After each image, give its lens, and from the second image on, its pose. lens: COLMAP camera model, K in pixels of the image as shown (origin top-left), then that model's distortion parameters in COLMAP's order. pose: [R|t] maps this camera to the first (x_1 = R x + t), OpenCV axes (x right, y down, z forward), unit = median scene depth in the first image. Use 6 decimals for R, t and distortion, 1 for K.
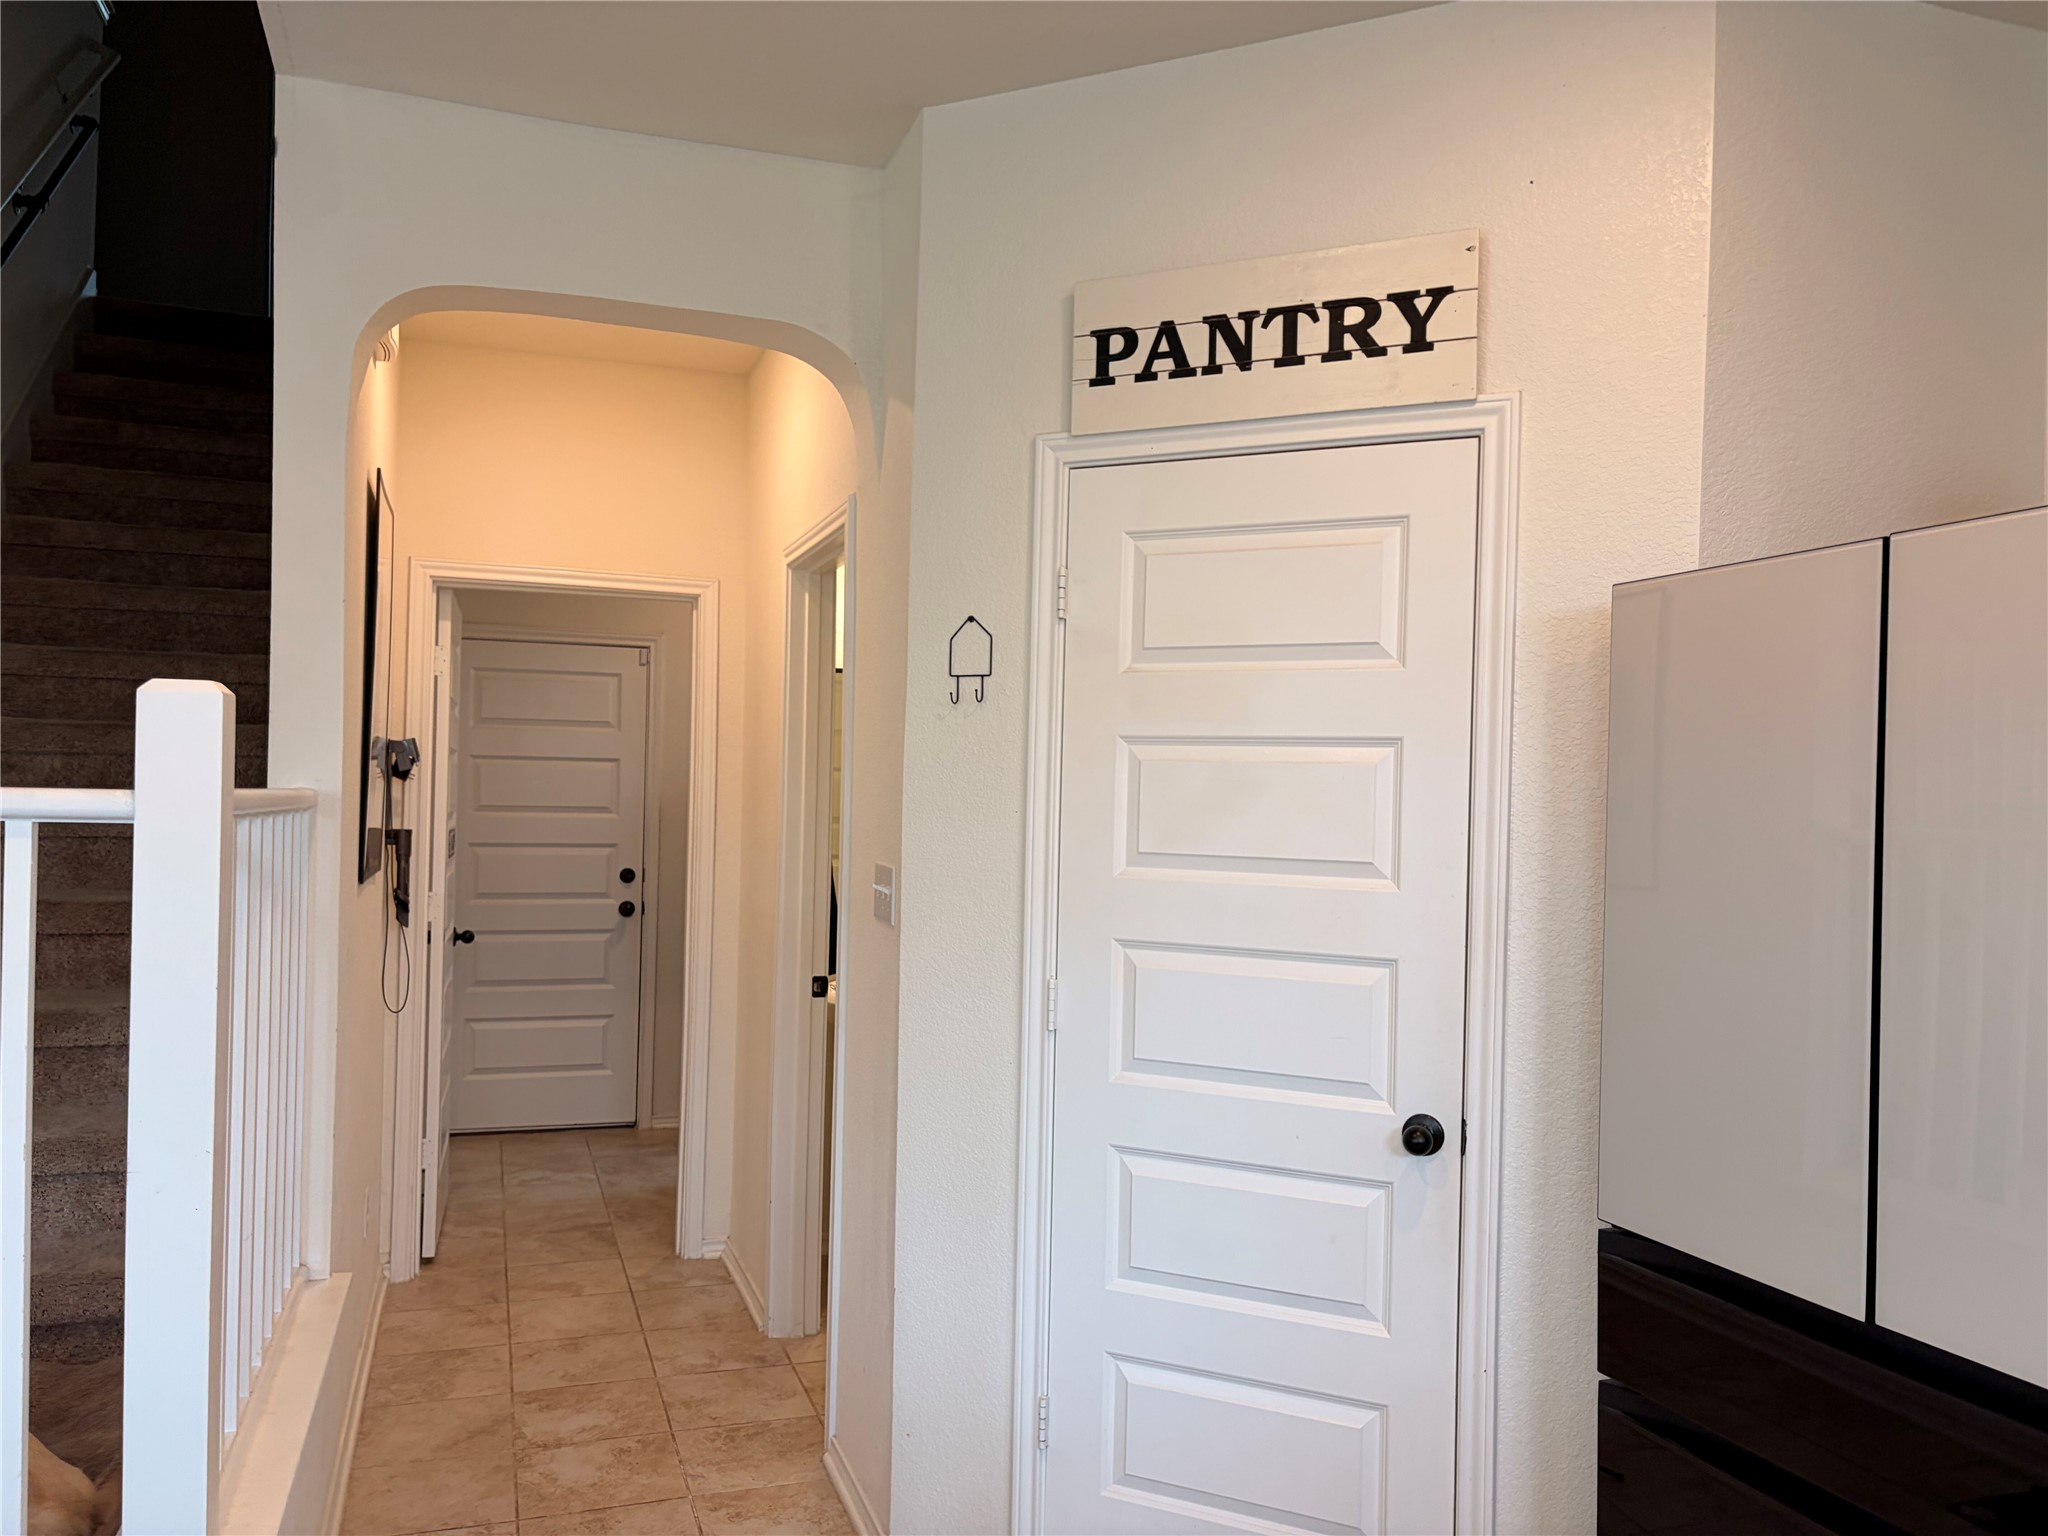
lens RADIAL K [[1546.5, 0, 1024.0], [0, 1546.5, 768.0], [0, 0, 1]] dist [-0.003269, 0.001567]
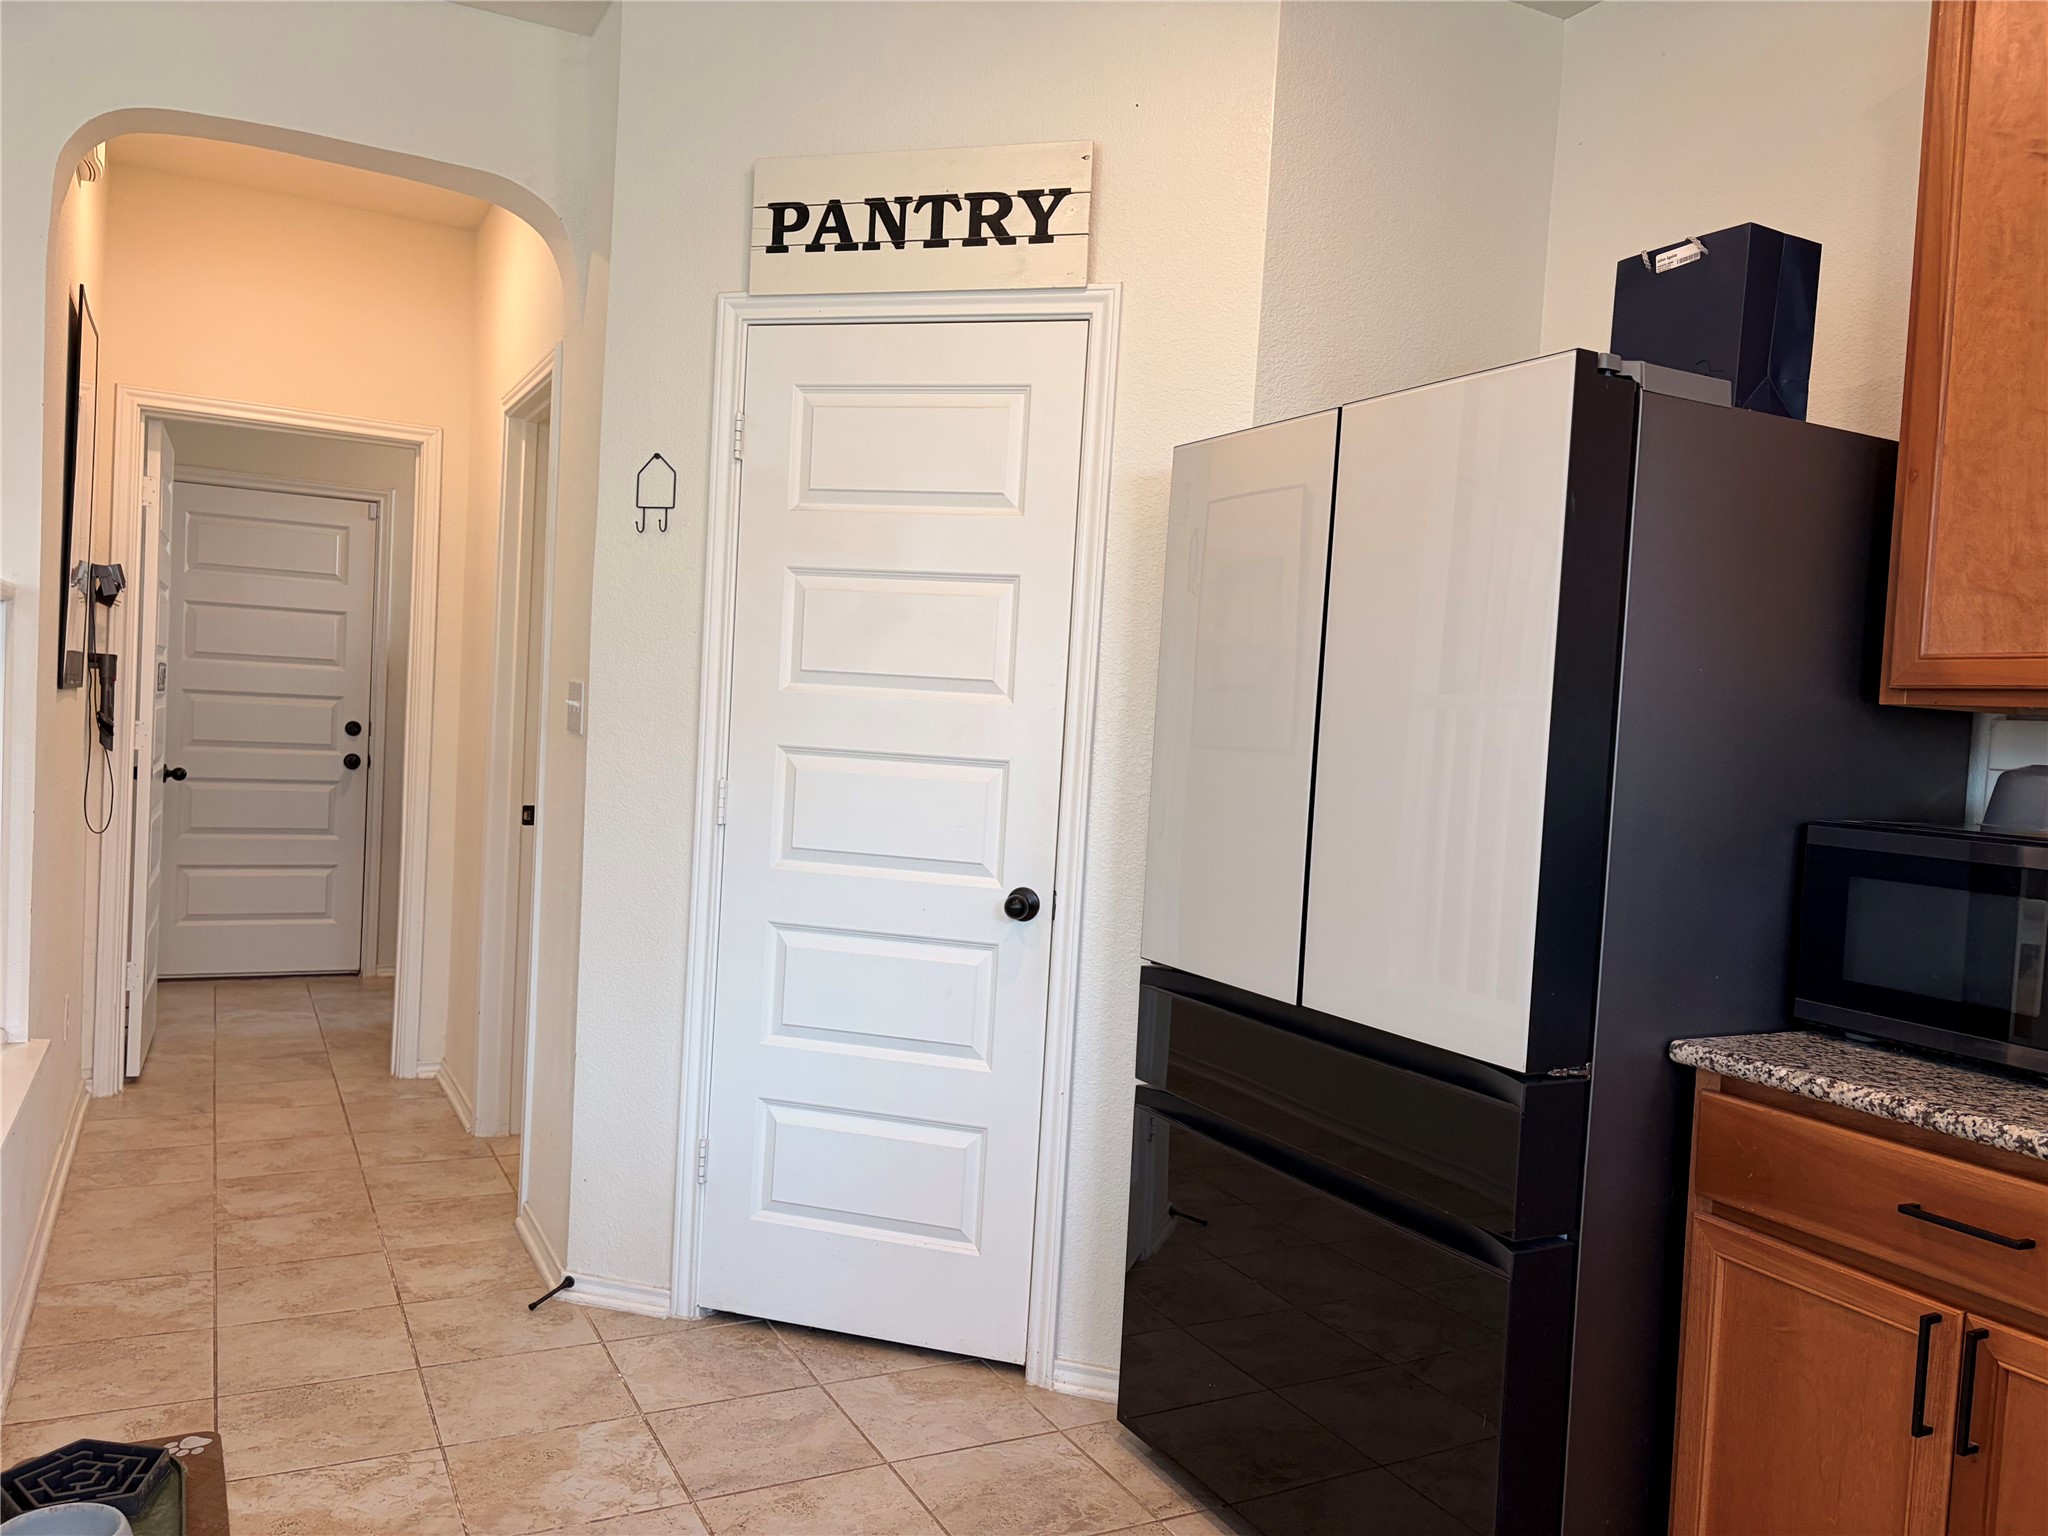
lens RADIAL K [[1531.5, 0, 1050.1], [0, 1531.5, 770.9], [0, 0, 1]] dist [0.037460, -0.049924]
pose [[0.986414, 0.028427, 0.161803, 0.059045], [-0.037881, 0.997732, 0.055649, 0.046900], [-0.159854, -0.061023, 0.985253, -0.126639]]
